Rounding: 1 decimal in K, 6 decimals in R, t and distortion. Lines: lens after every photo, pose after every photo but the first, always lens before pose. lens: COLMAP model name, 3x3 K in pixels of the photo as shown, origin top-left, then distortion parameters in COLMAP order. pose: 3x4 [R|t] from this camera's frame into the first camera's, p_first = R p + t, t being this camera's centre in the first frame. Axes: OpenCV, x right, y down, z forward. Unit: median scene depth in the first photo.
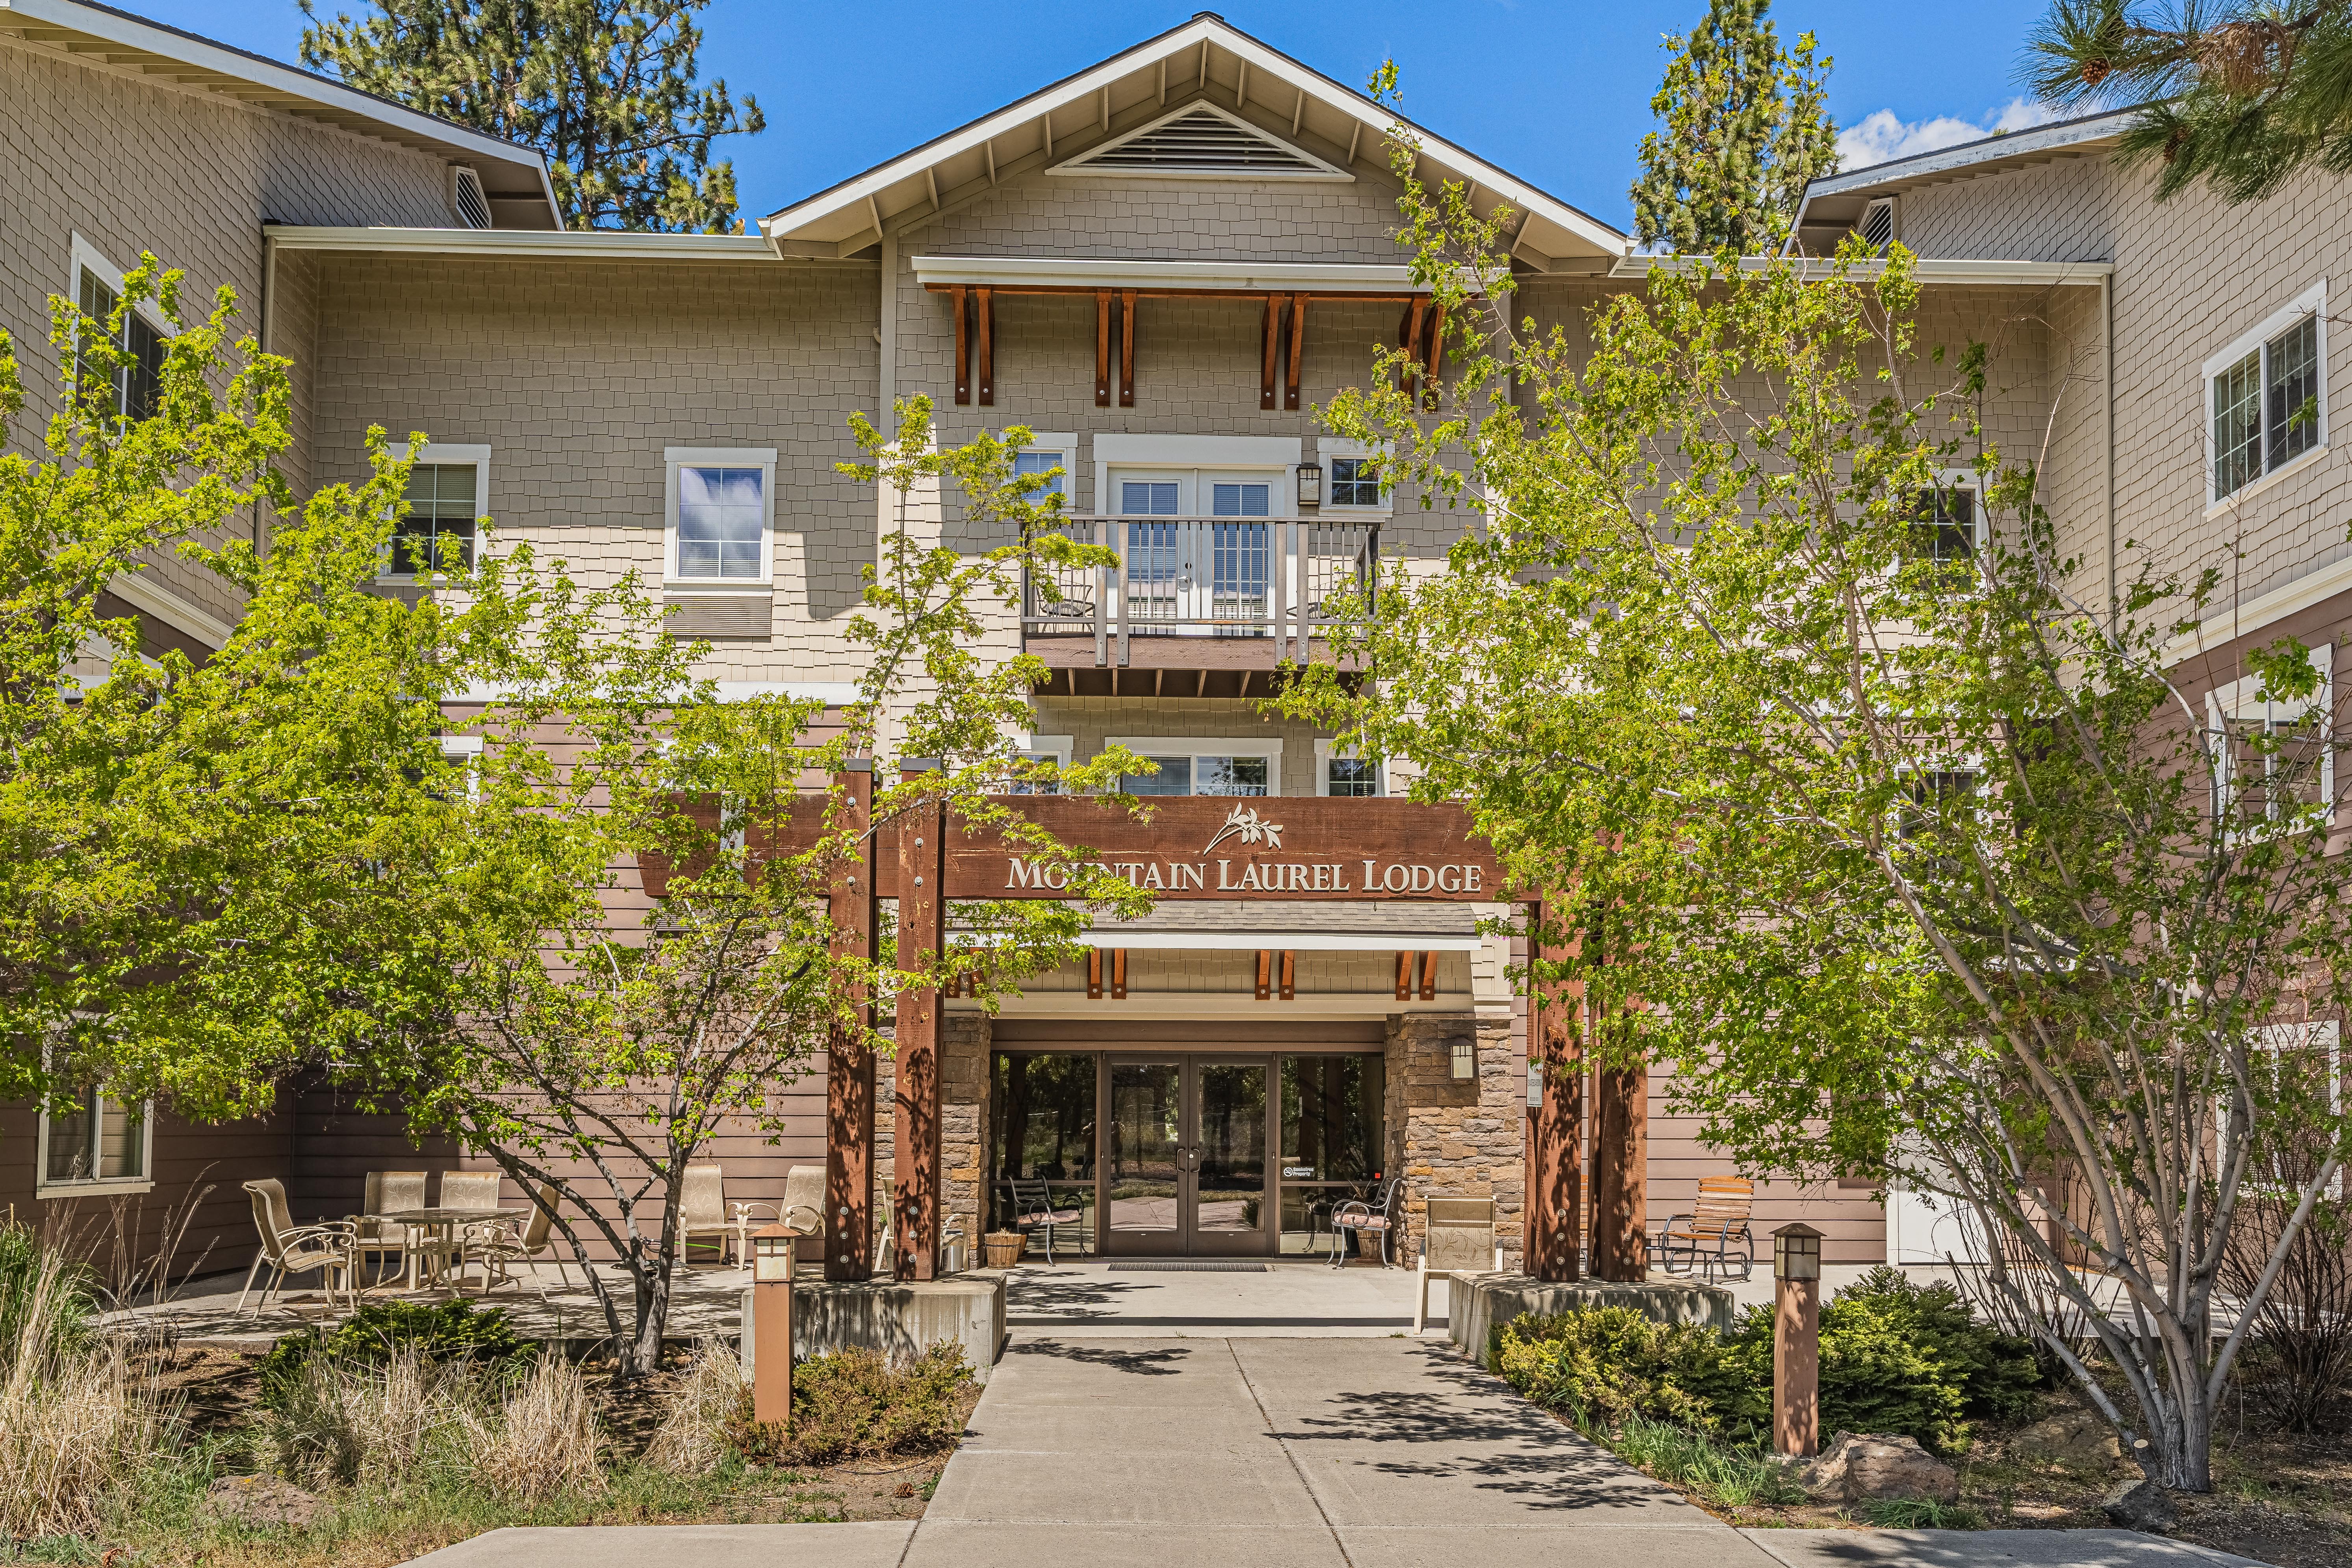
lens RADIAL K [[1900.0, 0, 1174.7], [0, 1900.0, 785.0], [0, 0, 1]] dist [-0.010277, -0.000816]
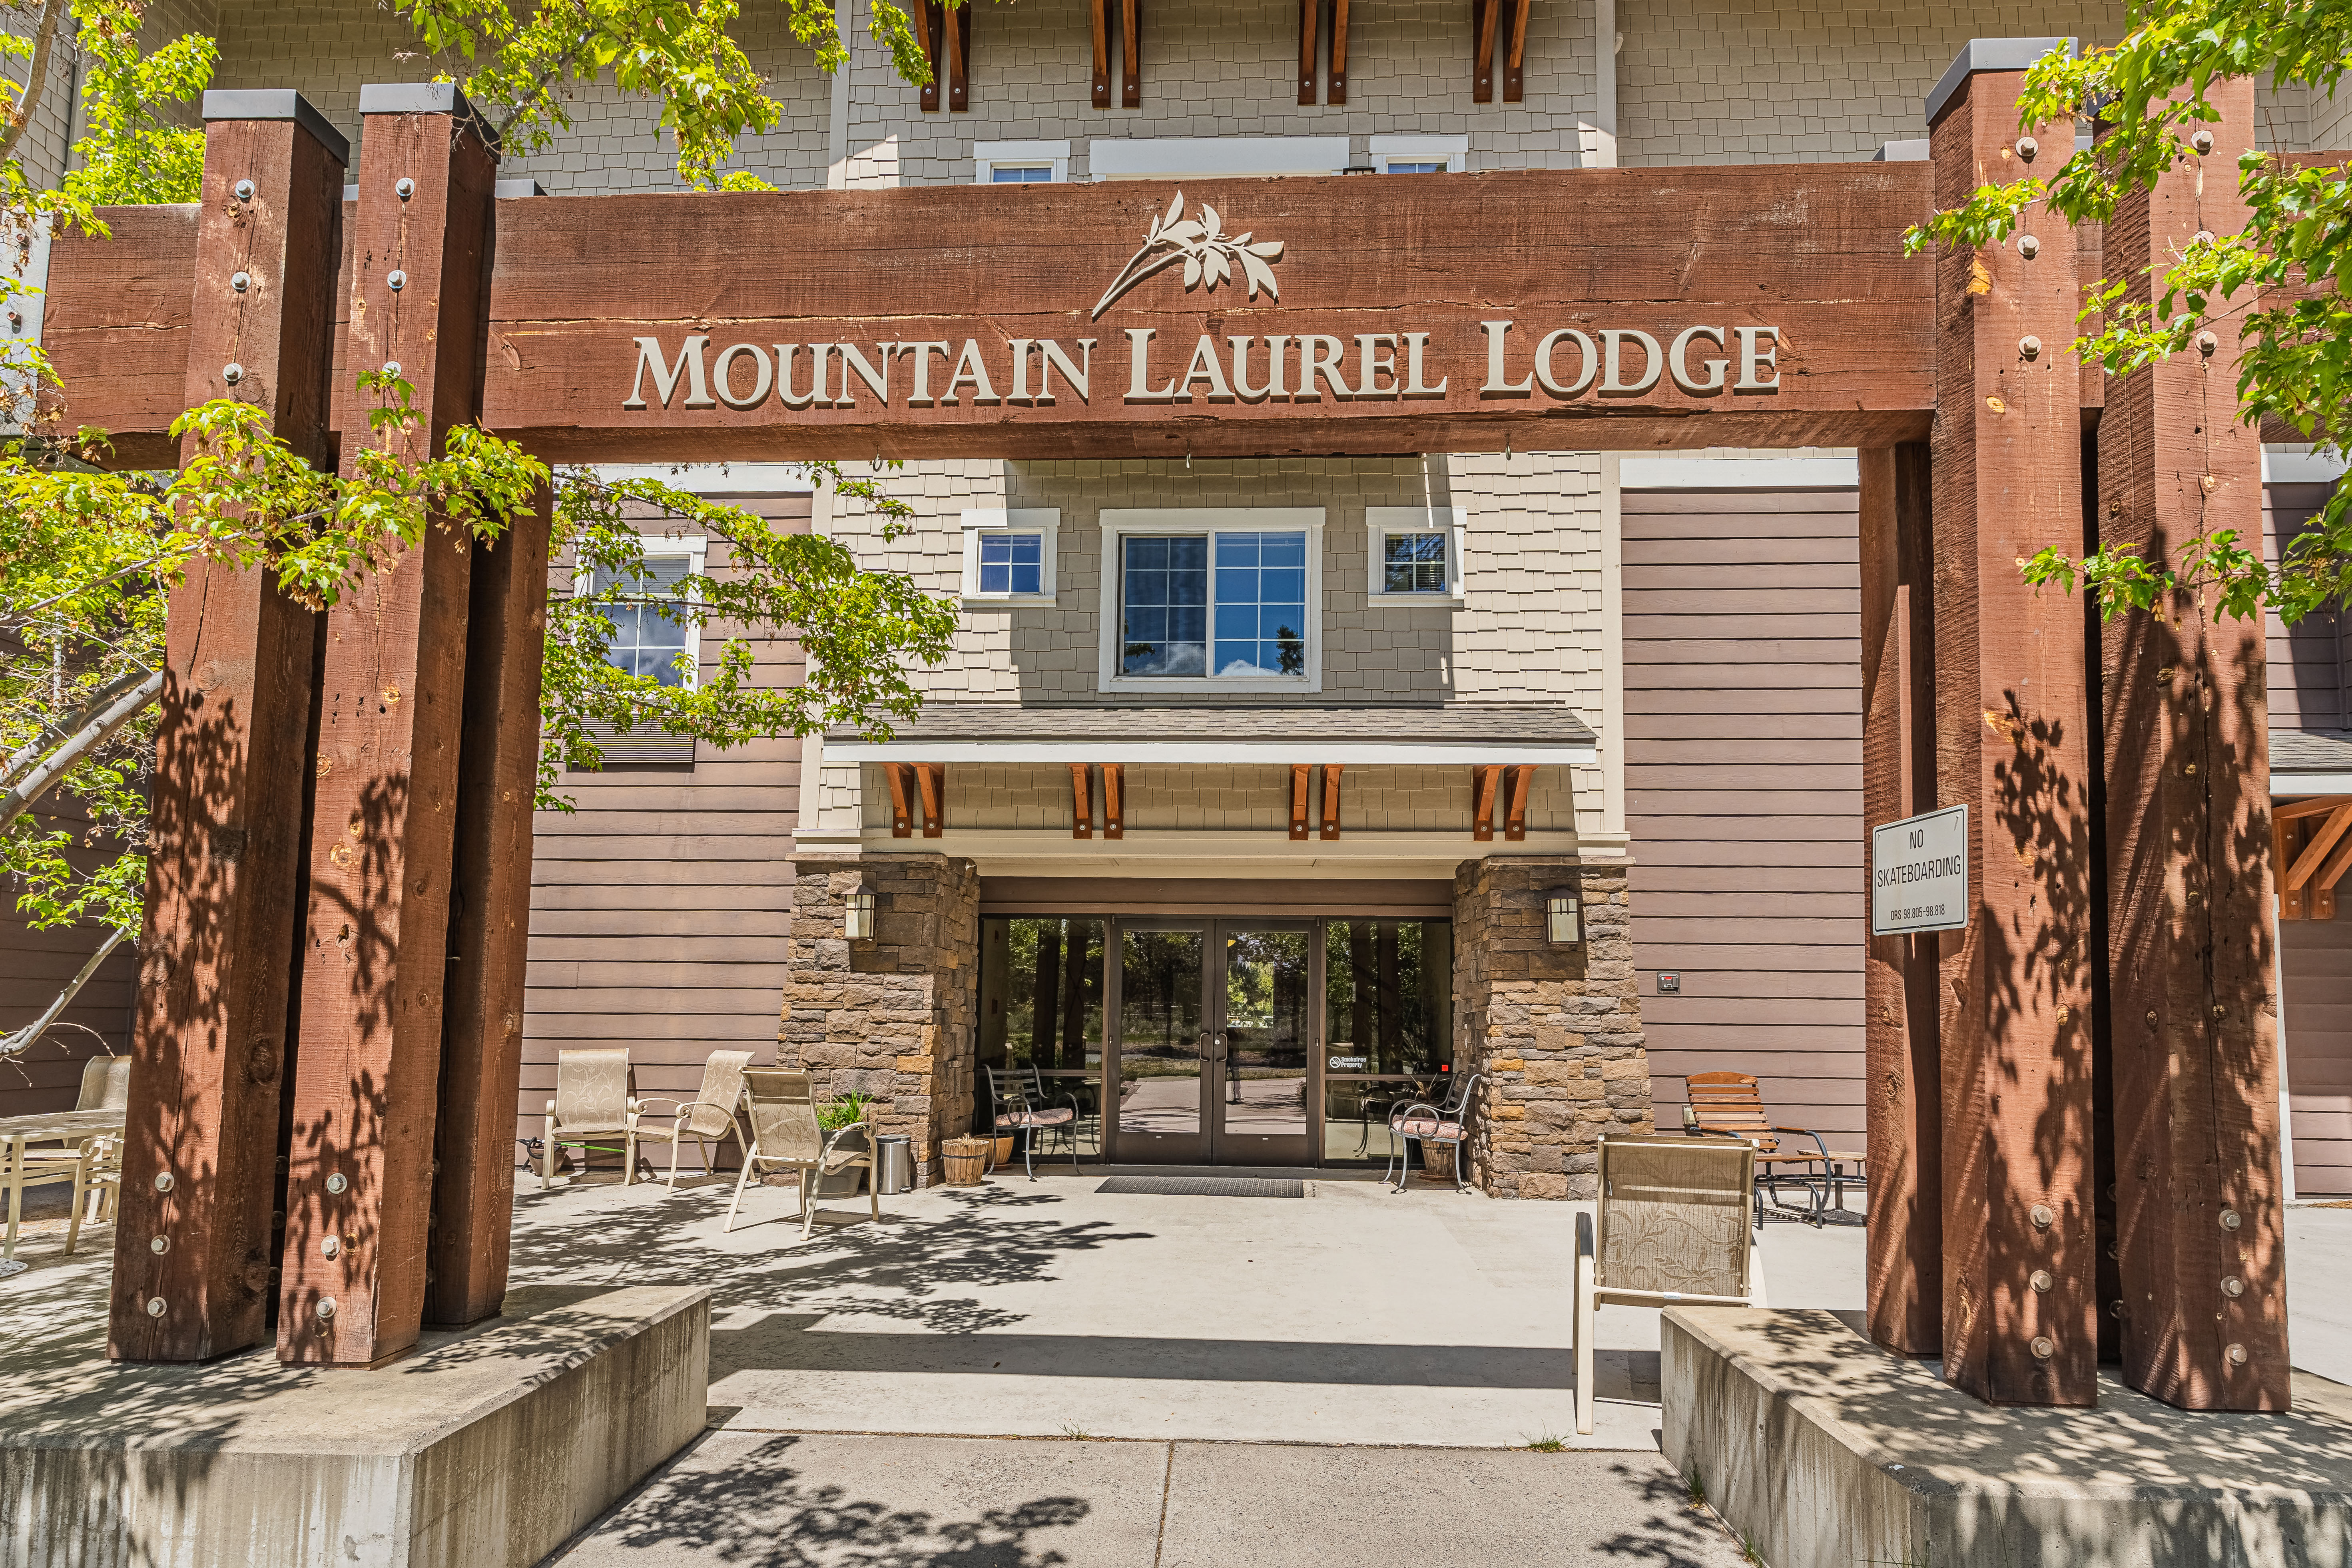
lens RADIAL K [[1222.2, 0, 1226.8], [0, 1222.2, 778.4], [0, 0, 1]] dist [0.000968, -0.000077]
pose [[0.999087, -0.000582, -0.042721, 0.038293], [-0.000123, 0.999864, -0.016510, 0.096749], [0.042724, 0.016500, 0.998951, 0.505442]]
